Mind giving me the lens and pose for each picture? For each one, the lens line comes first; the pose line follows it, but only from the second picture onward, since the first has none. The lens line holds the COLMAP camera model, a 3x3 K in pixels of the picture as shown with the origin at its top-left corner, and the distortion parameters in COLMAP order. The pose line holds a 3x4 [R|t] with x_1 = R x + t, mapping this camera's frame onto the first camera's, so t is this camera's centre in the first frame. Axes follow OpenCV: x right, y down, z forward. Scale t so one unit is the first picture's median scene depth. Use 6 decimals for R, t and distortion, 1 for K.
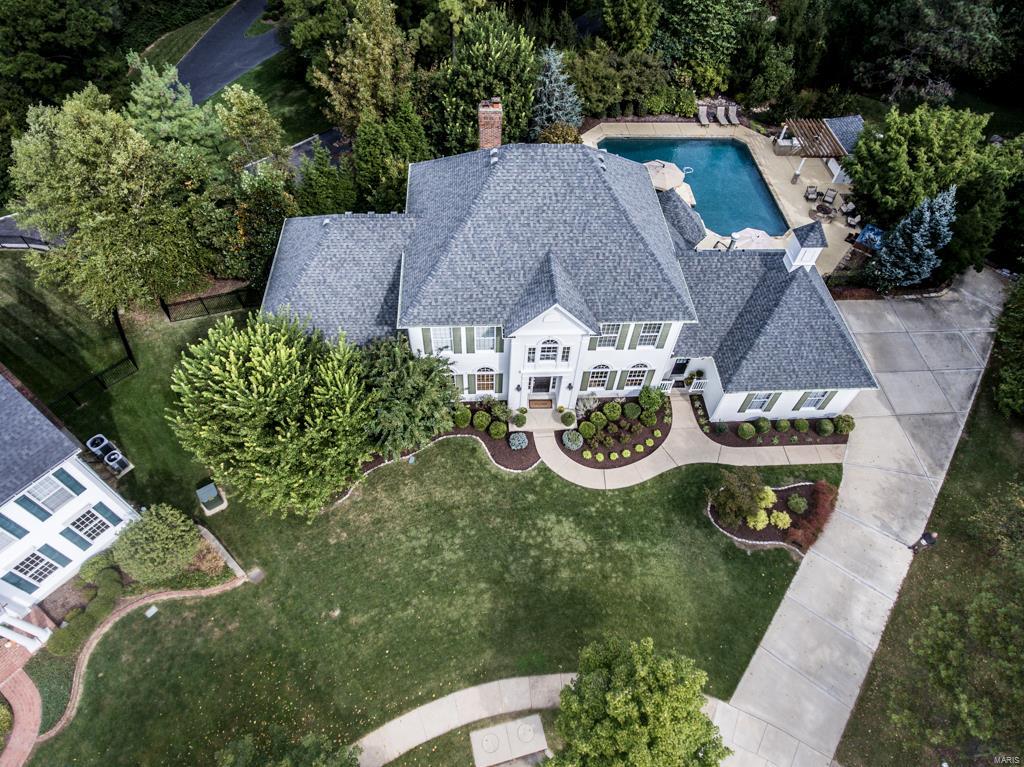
lens RADIAL K [[601.7, 0, 512.9], [0, 601.7, 378.5], [0, 0, 1]] dist [-0.007486, 0.003345]
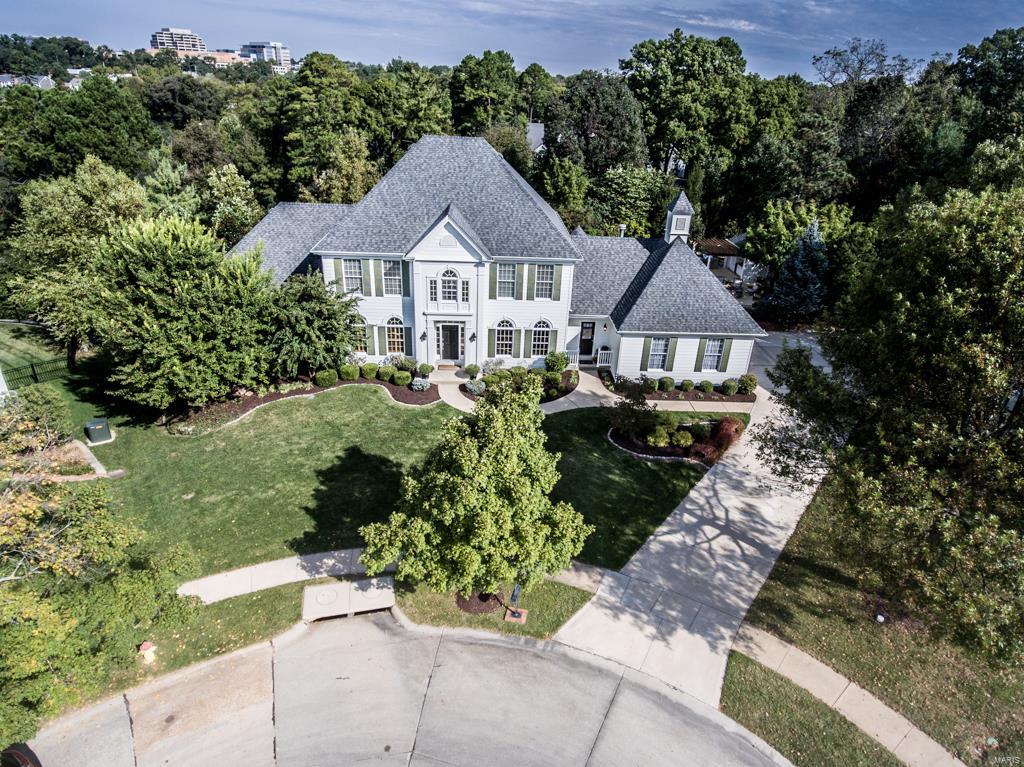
lens RADIAL K [[601.7, 0, 512.3], [0, 601.7, 377.3], [0, 0, 1]] dist [-0.007486, 0.003345]
pose [[0.999892, 0.011630, -0.009007, 0.176694], [-0.014435, 0.893483, -0.448865, 0.559659], [0.002827, 0.448947, 0.893554, 0.099022]]
